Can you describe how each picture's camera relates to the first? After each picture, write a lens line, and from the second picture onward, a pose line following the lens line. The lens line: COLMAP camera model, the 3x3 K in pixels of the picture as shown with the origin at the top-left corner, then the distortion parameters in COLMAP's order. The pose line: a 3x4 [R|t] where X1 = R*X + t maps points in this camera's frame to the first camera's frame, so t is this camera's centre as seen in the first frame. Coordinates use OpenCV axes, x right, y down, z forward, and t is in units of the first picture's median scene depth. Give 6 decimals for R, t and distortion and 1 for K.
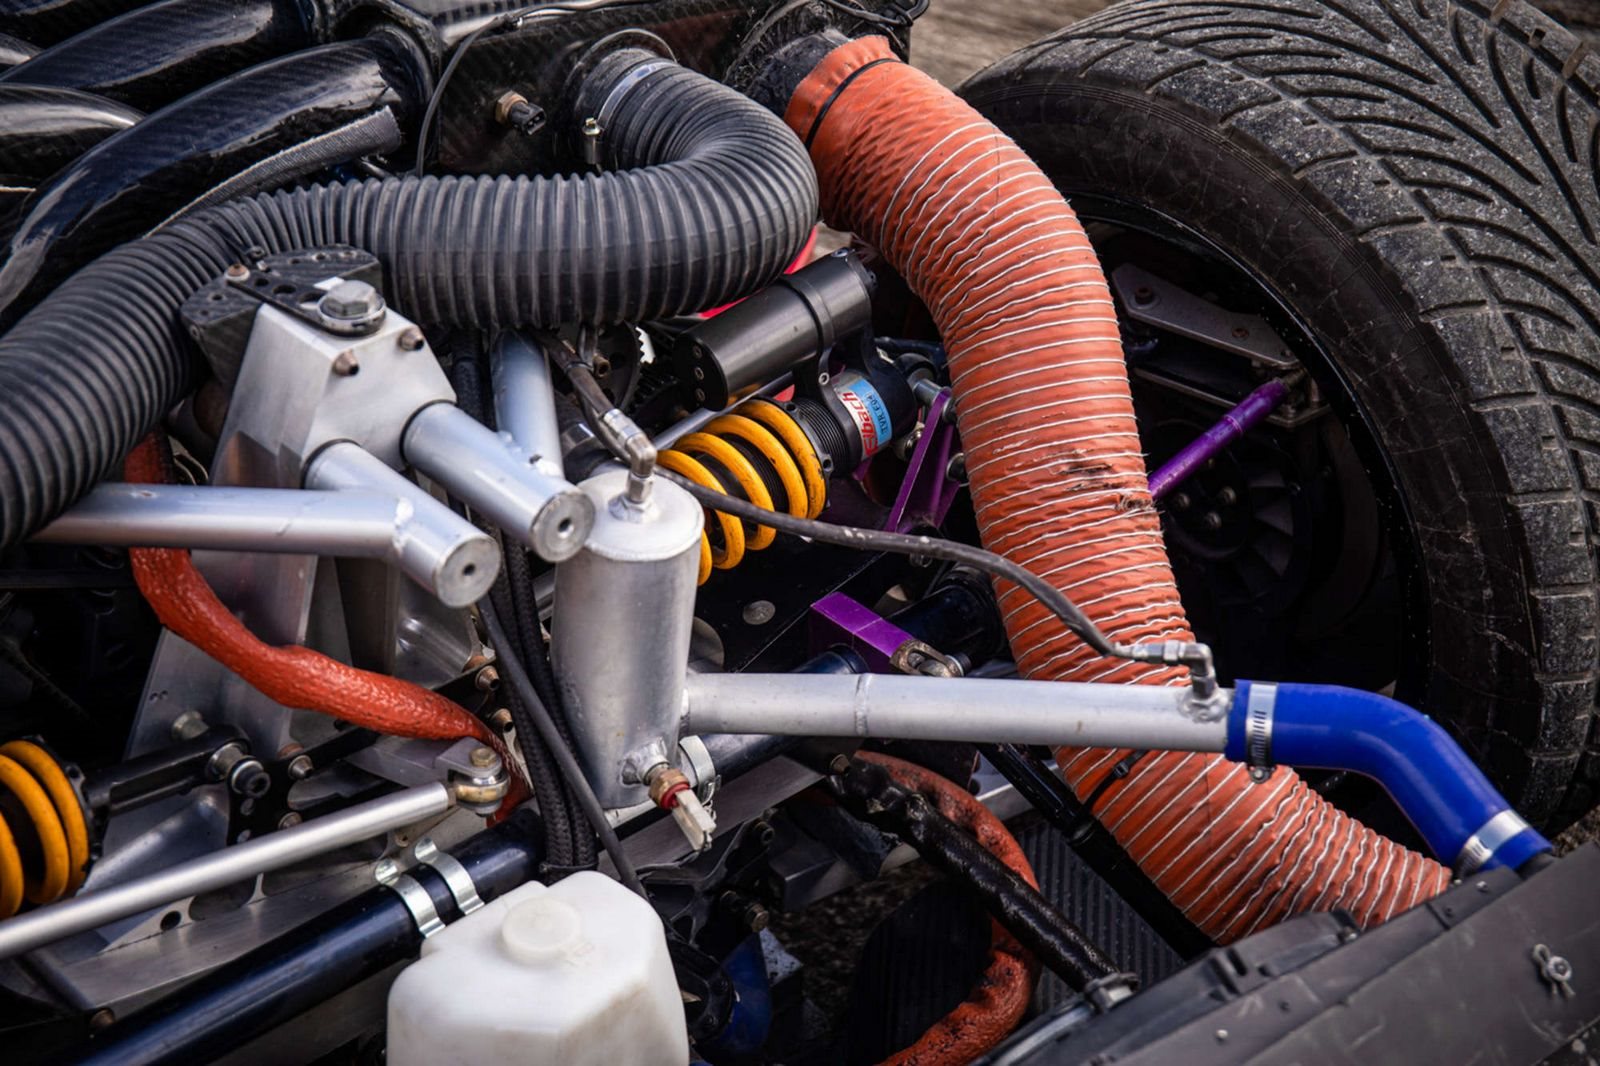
lens RADIAL K [[2993.8, 0, 795.9], [0, 2993.8, 540.4], [0, 0, 1]] dist [0.131321, 0.000000]
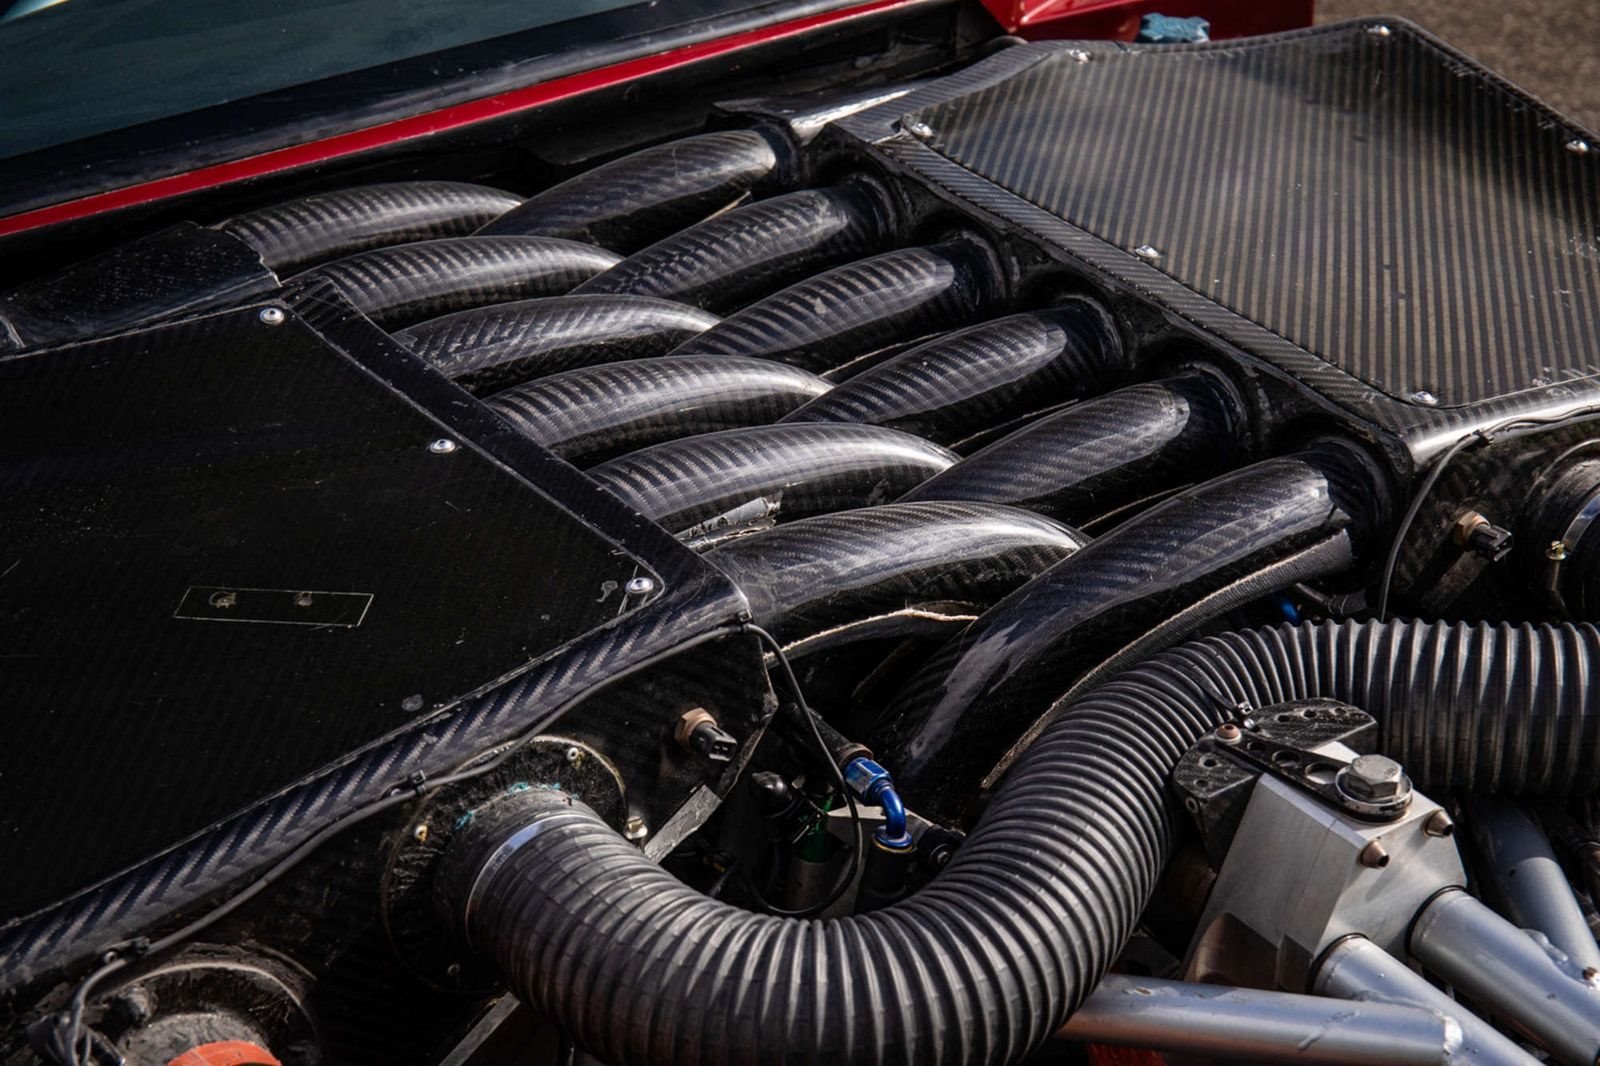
lens RADIAL K [[2993.8, 0, 825.6], [0, 2993.8, 540.1], [0, 0, 1]] dist [0.131321, 0.000000]
pose [[0.992493, 0.034151, -0.117433, -0.186149], [-0.041769, 0.997137, -0.063031, -0.078463], [0.114944, 0.067463, 0.991078, 0.089216]]
